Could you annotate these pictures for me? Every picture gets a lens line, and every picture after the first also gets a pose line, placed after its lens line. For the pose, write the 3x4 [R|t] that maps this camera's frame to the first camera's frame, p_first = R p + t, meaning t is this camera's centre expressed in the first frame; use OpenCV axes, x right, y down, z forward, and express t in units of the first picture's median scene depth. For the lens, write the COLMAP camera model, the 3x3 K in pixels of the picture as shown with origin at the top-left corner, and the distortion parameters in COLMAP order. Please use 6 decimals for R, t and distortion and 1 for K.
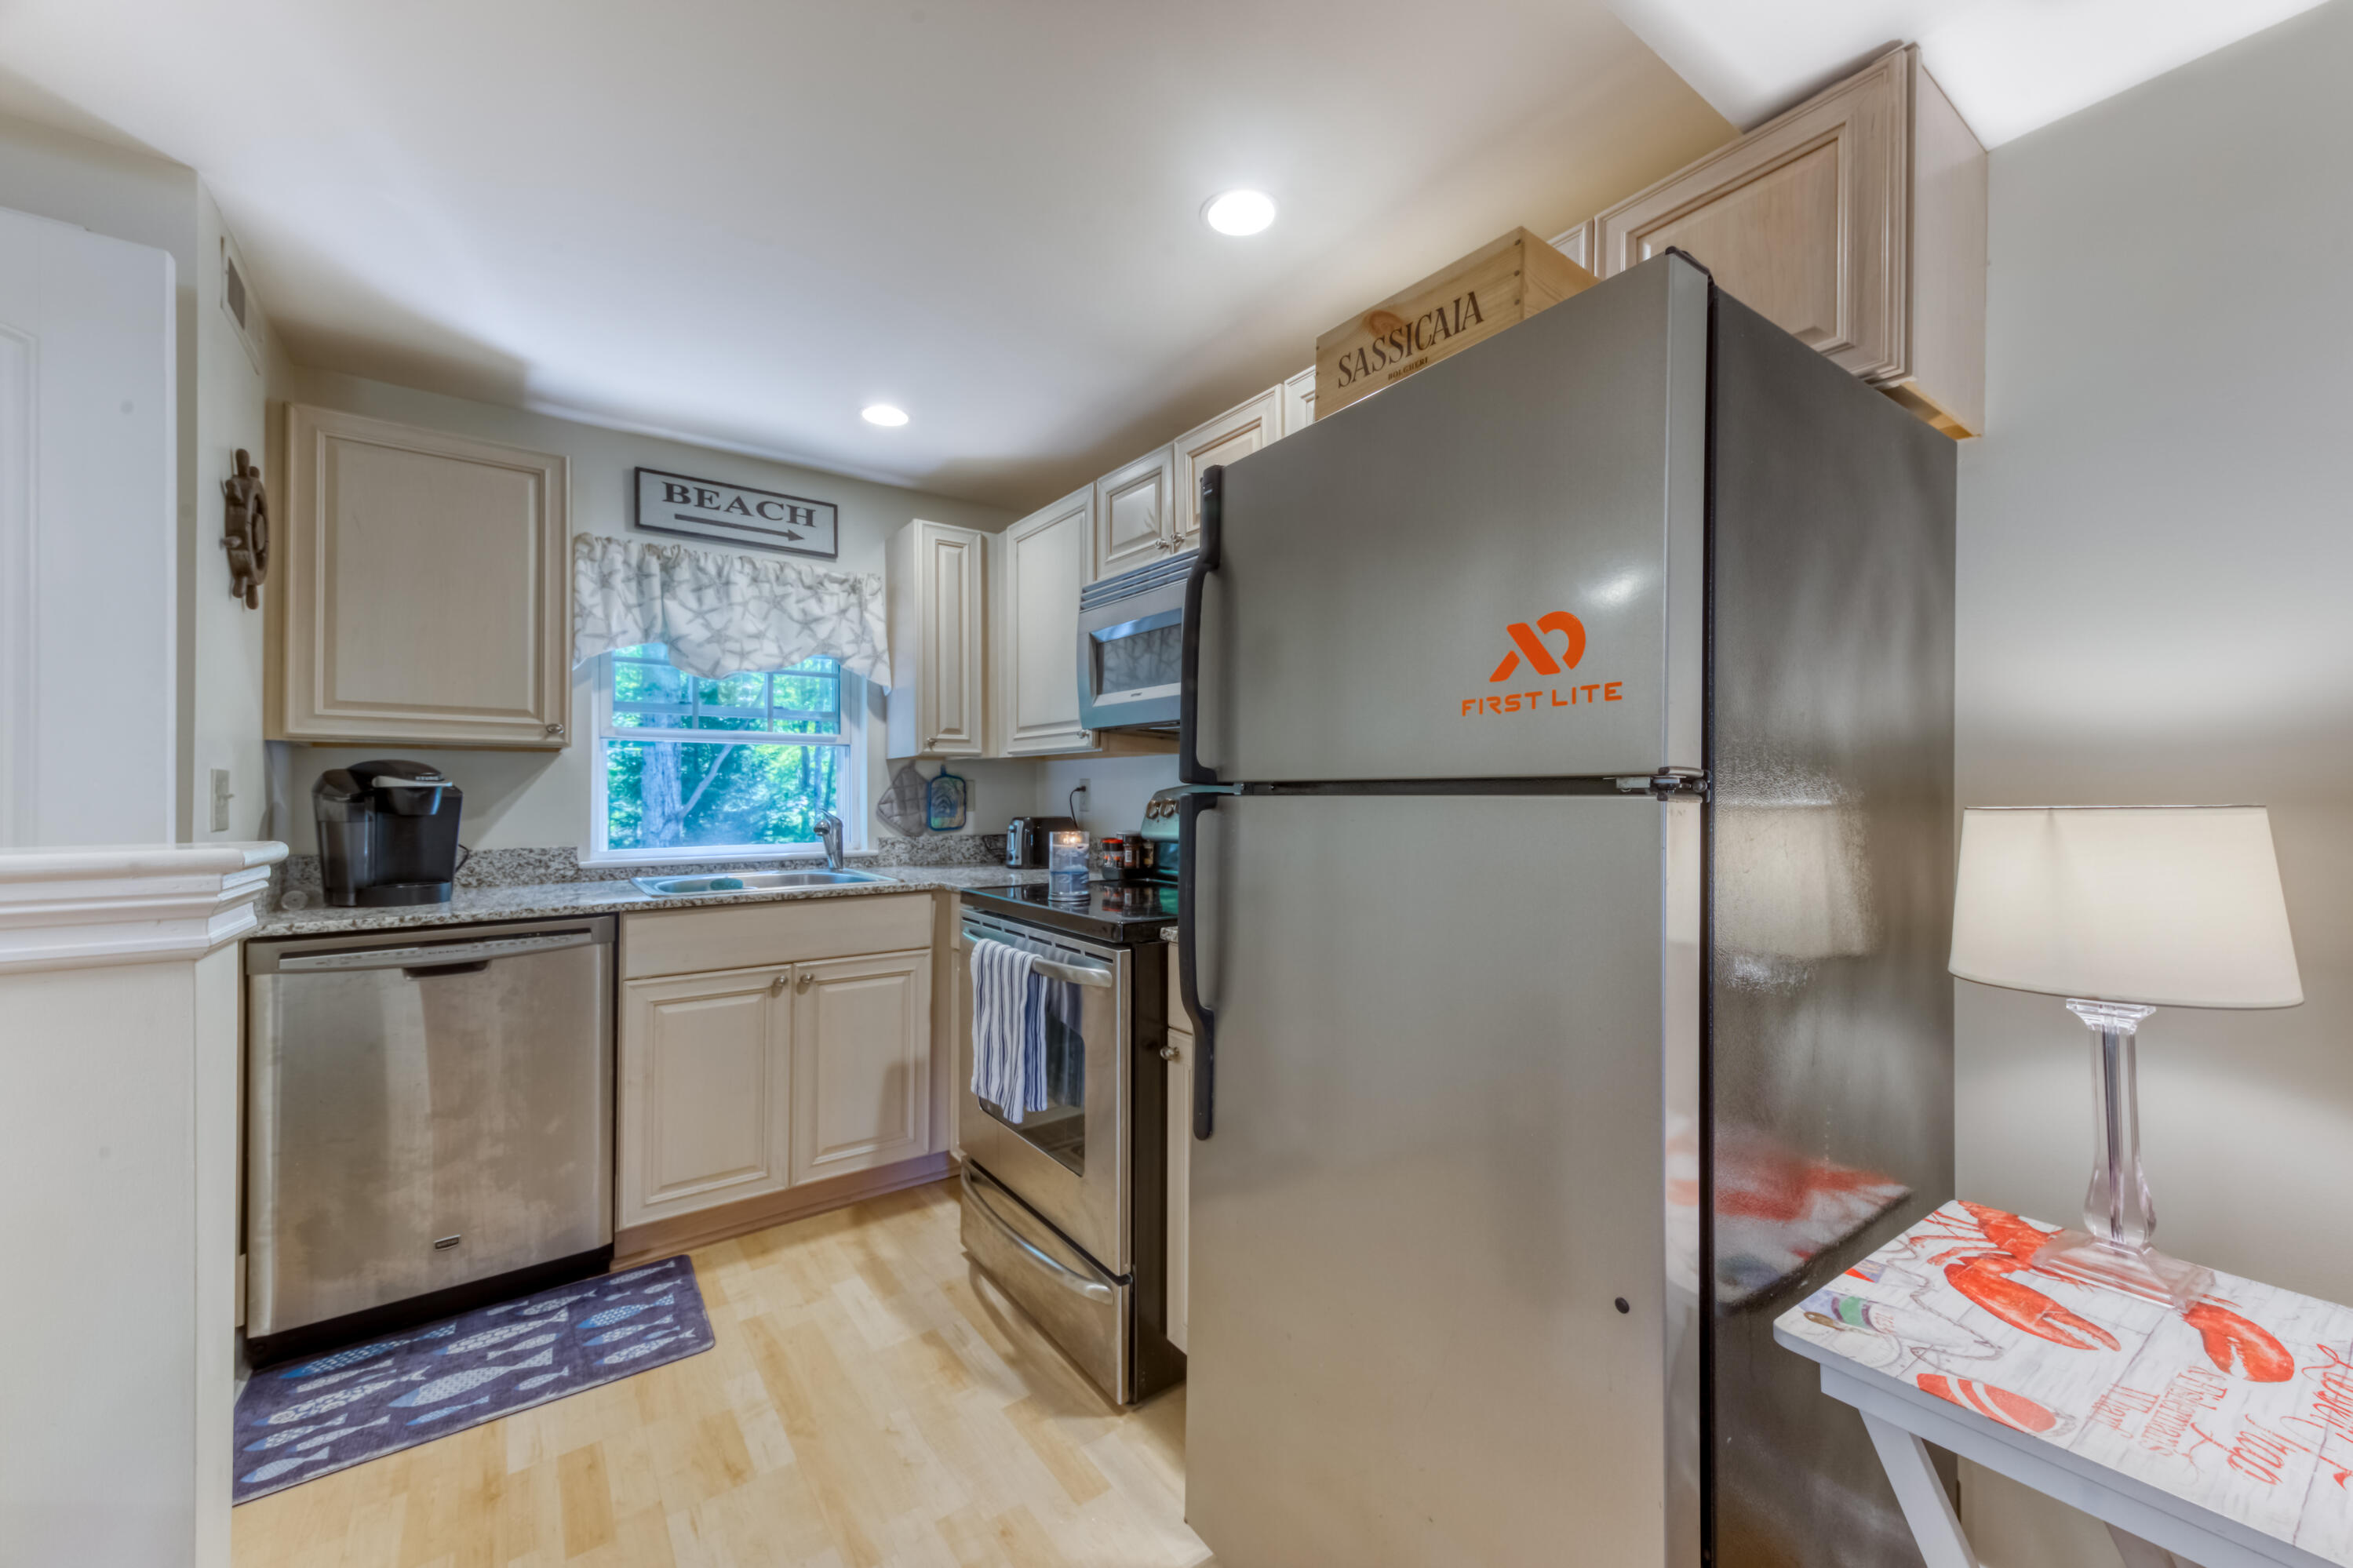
lens RADIAL K [[915.8, 0, 1176.5], [0, 915.8, 784.0], [0, 0, 1]] dist [0.003306, 0.000024]
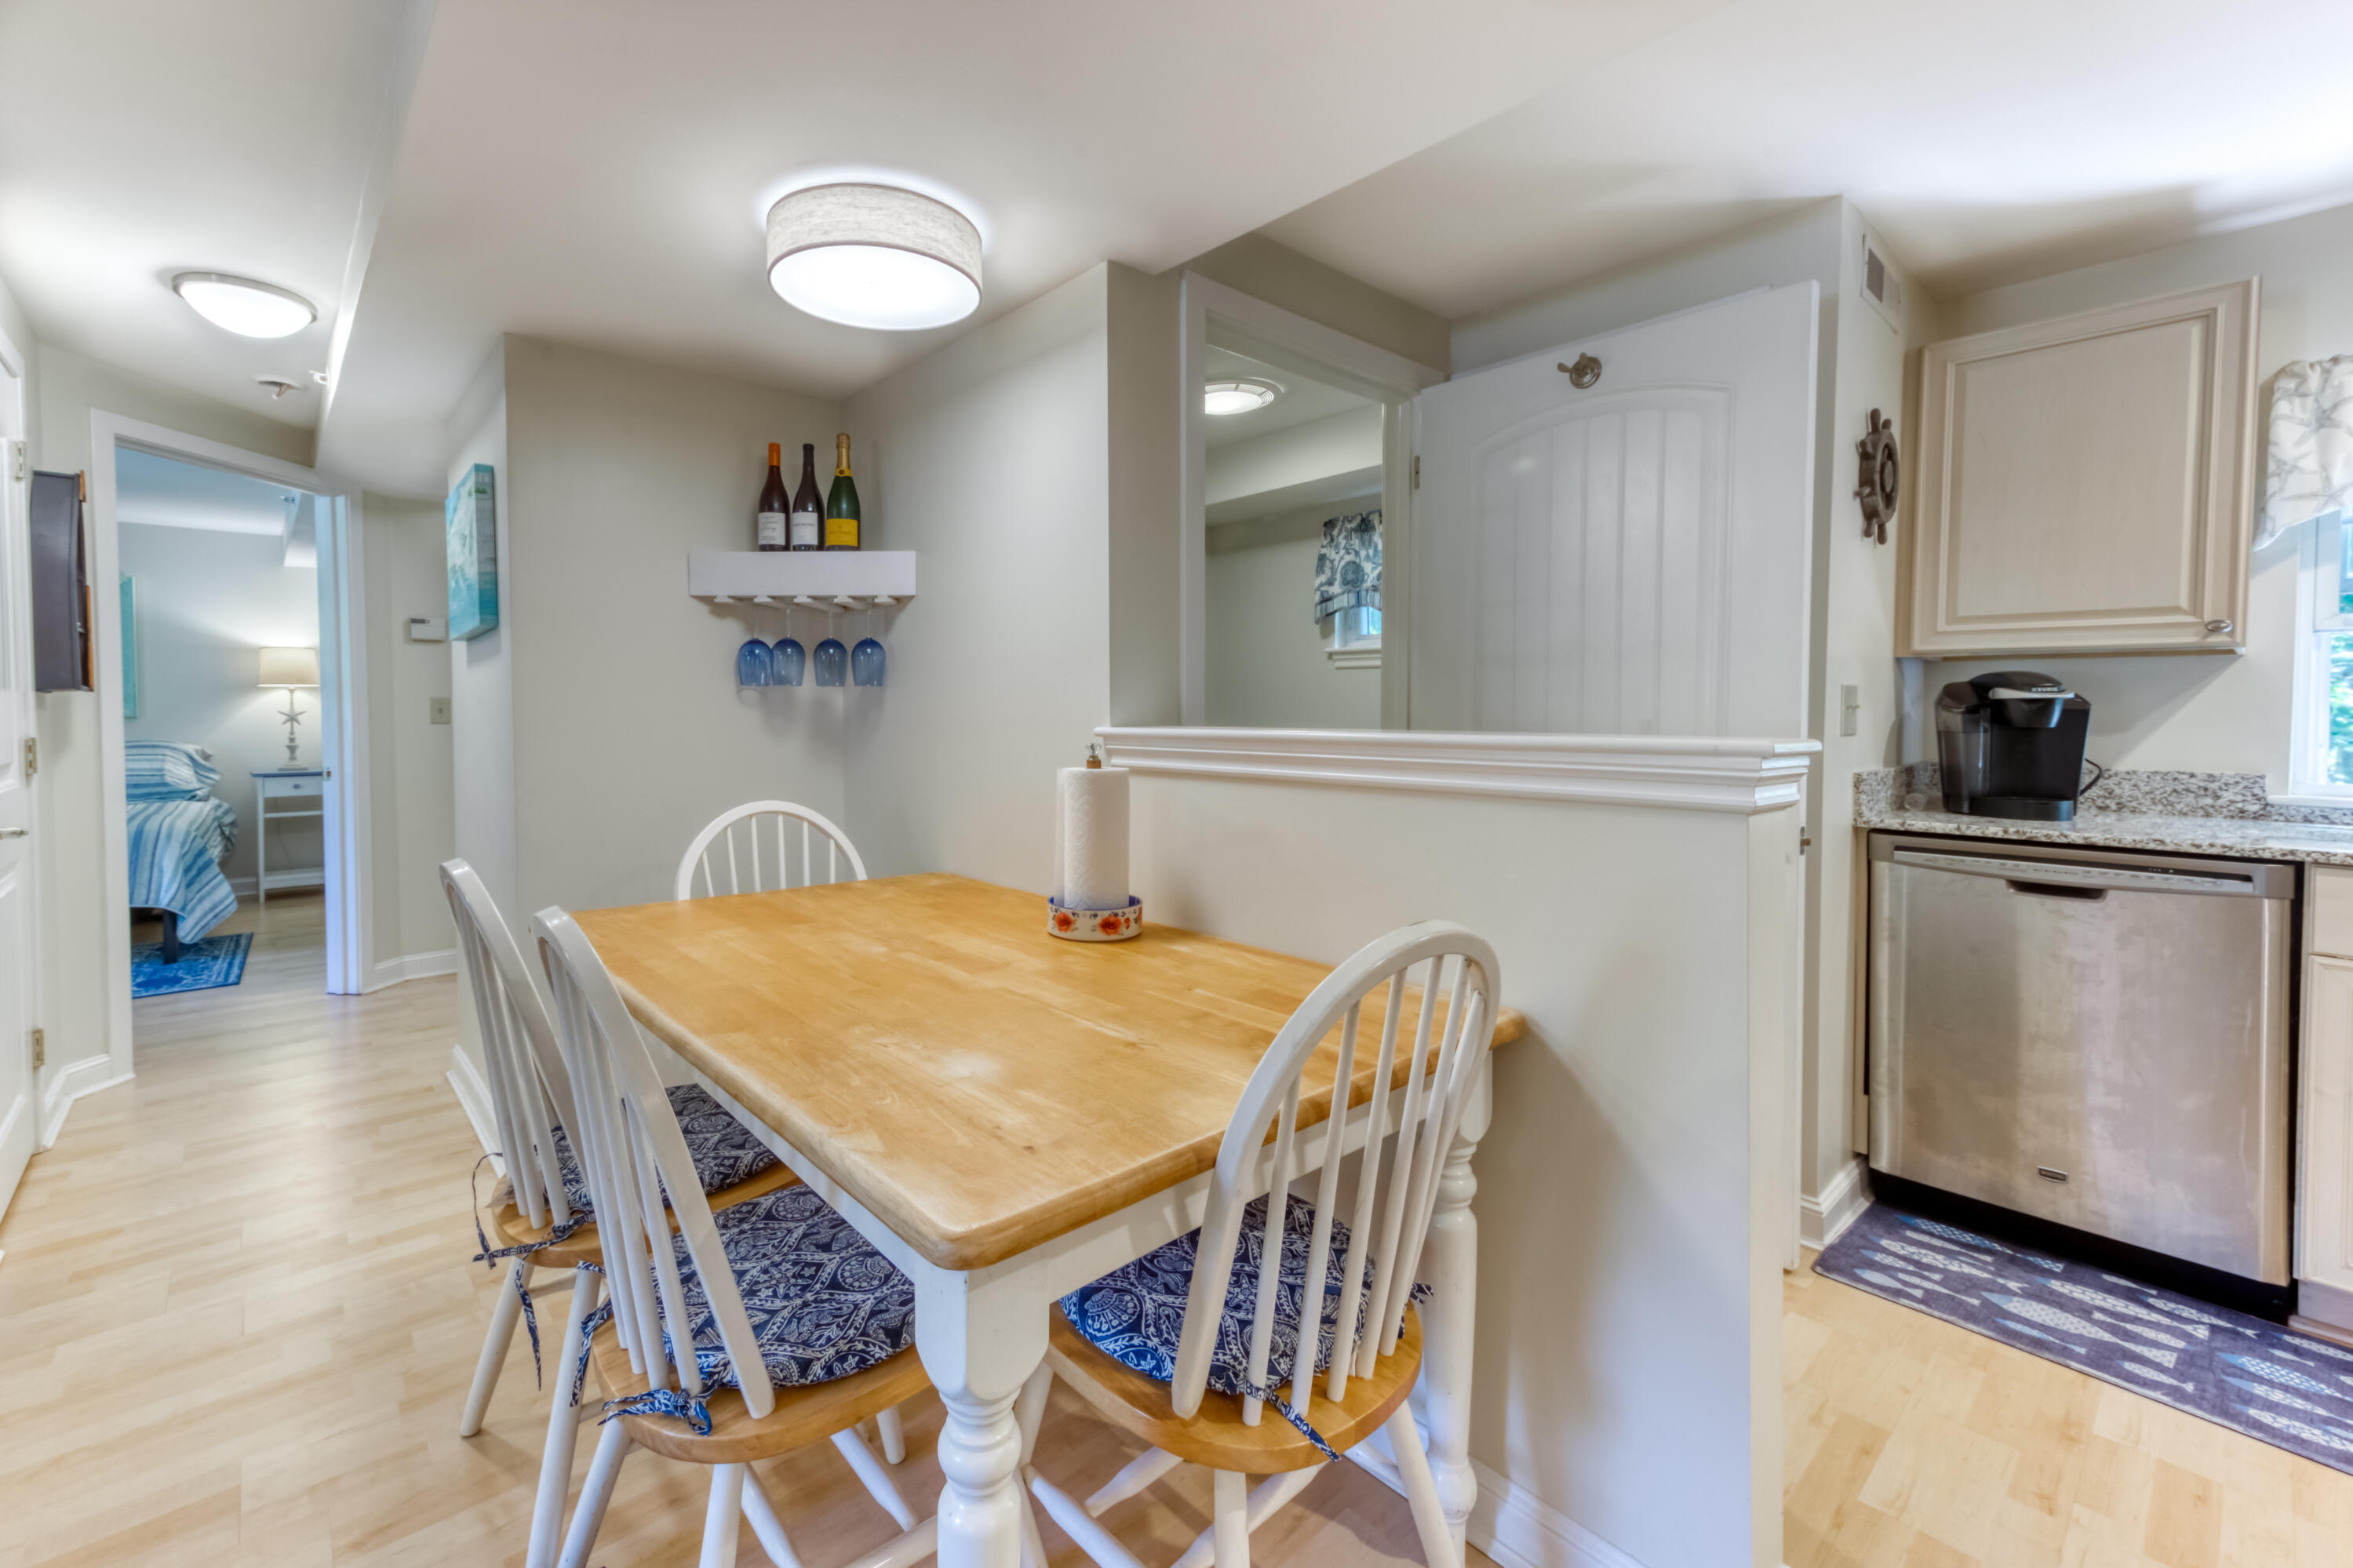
lens RADIAL K [[1004.8, 0, 1167.7], [0, 1004.8, 731.3], [0, 0, 1]] dist [0.034399, -0.000211]
pose [[0.129197, 0.028757, -0.991202, 0.112541], [0.005613, 0.999542, 0.029730, 0.000094], [0.991603, -0.009405, 0.128976, -0.039214]]
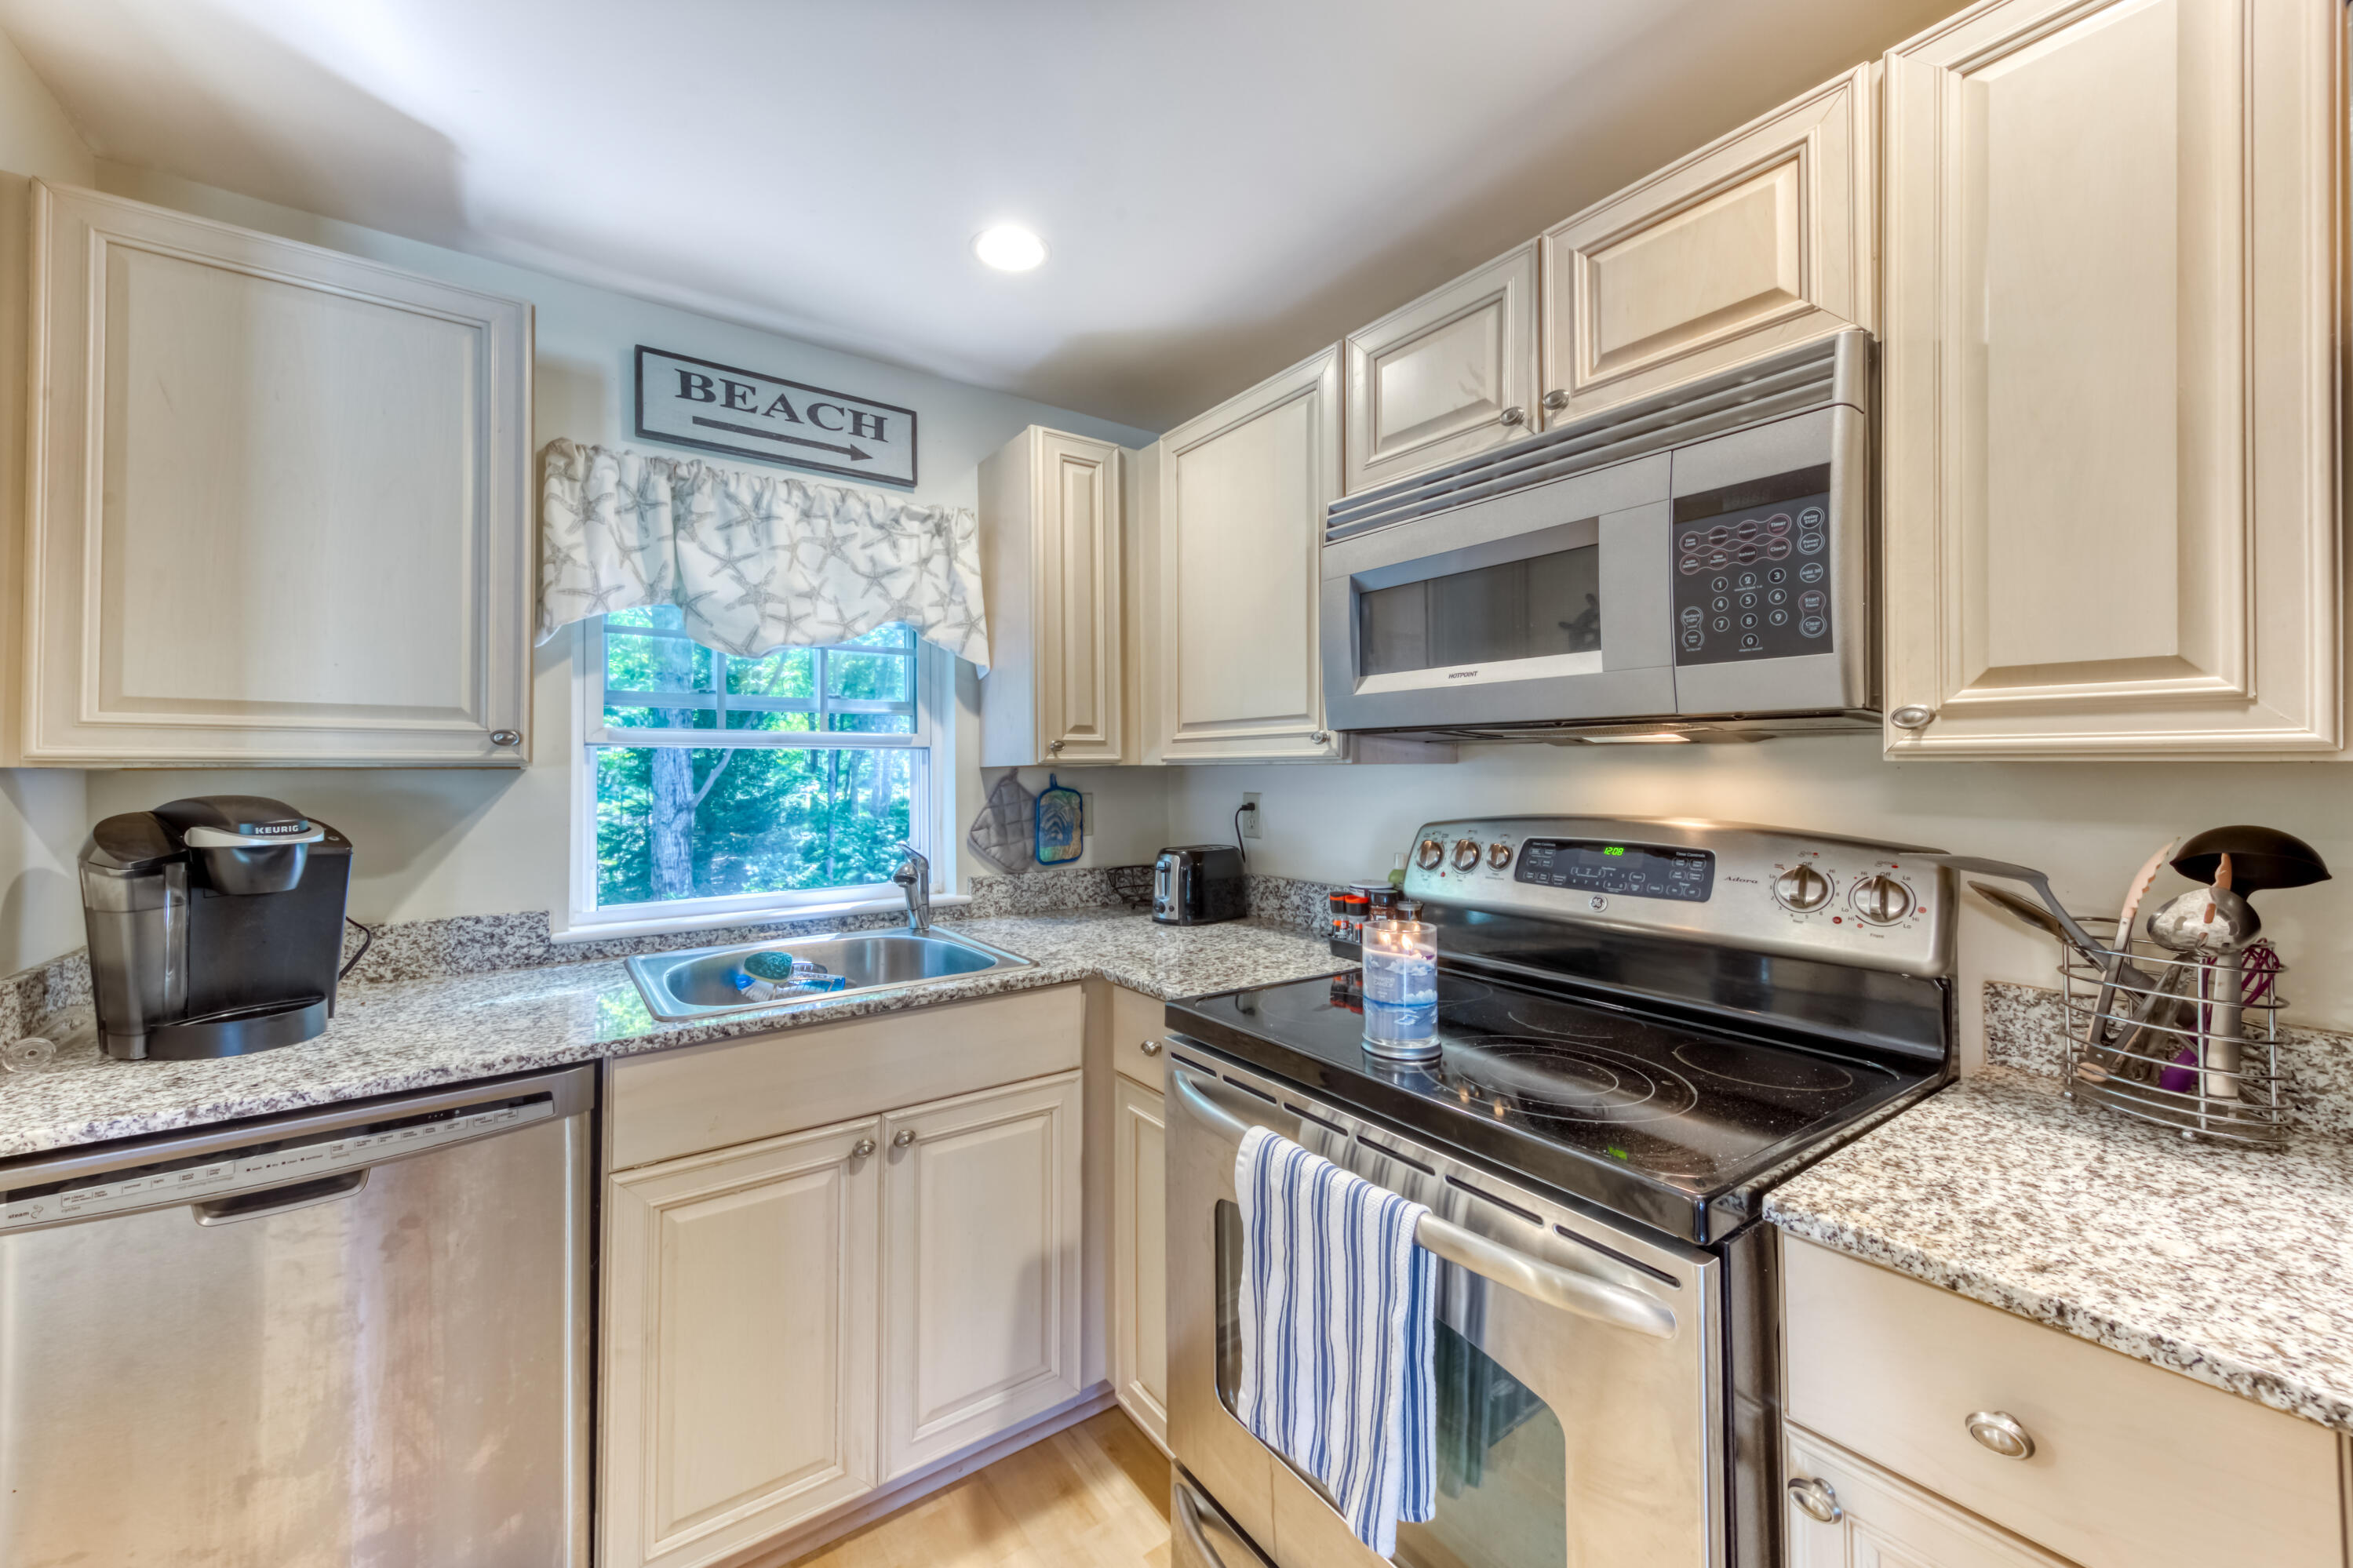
lens RADIAL K [[974.4, 0, 1177.0], [0, 974.4, 755.8], [0, 0, 1]] dist [0.003358, -0.000192]
pose [[0.999384, -0.005865, -0.034596, -0.194384], [0.005407, 0.999897, -0.013321, -0.035869], [0.034670, 0.013126, 0.999313, 0.345094]]
